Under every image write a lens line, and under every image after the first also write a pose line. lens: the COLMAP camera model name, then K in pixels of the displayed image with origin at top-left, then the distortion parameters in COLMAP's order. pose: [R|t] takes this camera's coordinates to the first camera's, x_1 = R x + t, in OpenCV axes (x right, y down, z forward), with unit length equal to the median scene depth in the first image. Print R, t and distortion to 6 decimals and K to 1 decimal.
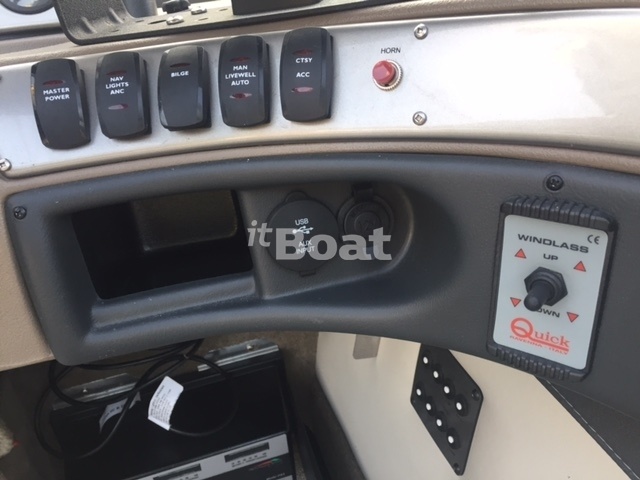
lens RADIAL K [[546.9, 0, 322.6], [0, 546.9, 244.4], [0, 0, 1]] dist [0.067616, -0.108888]
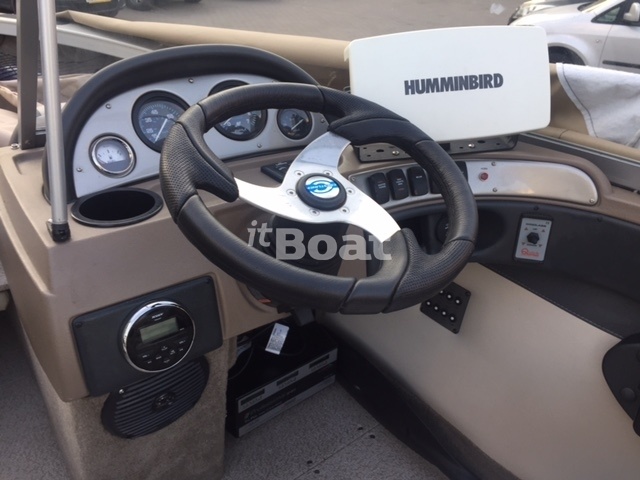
lens RADIAL K [[546.9, 0, 314.4], [0, 546.9, 240.1], [0, 0, 1]] dist [0.067616, -0.108888]
pose [[0.920607, -0.081692, 0.381851, -2.053323], [0.084450, 0.996382, 0.009562, -0.054546], [-0.381250, 0.023445, 0.924175, -1.573975]]
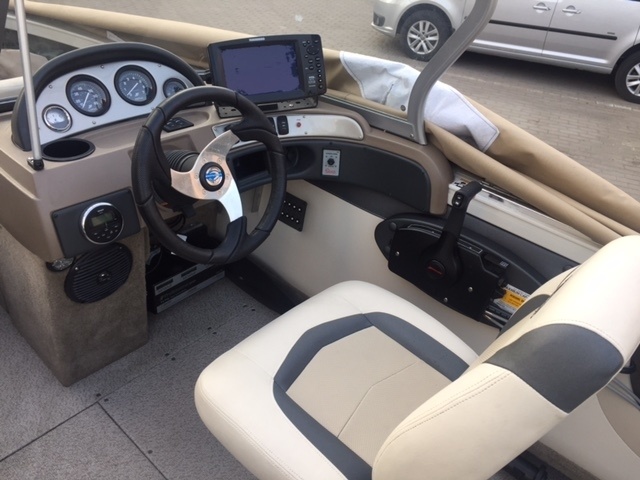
lens RADIAL K [[546.9, 0, 325.6], [0, 546.9, 248.9], [0, 0, 1]] dist [0.067616, -0.108888]
pose [[0.830571, -0.183948, 0.525656, -2.628054], [0.137011, 0.982358, 0.127280, 0.220054], [-0.539796, -0.033694, 0.841122, -3.551443]]
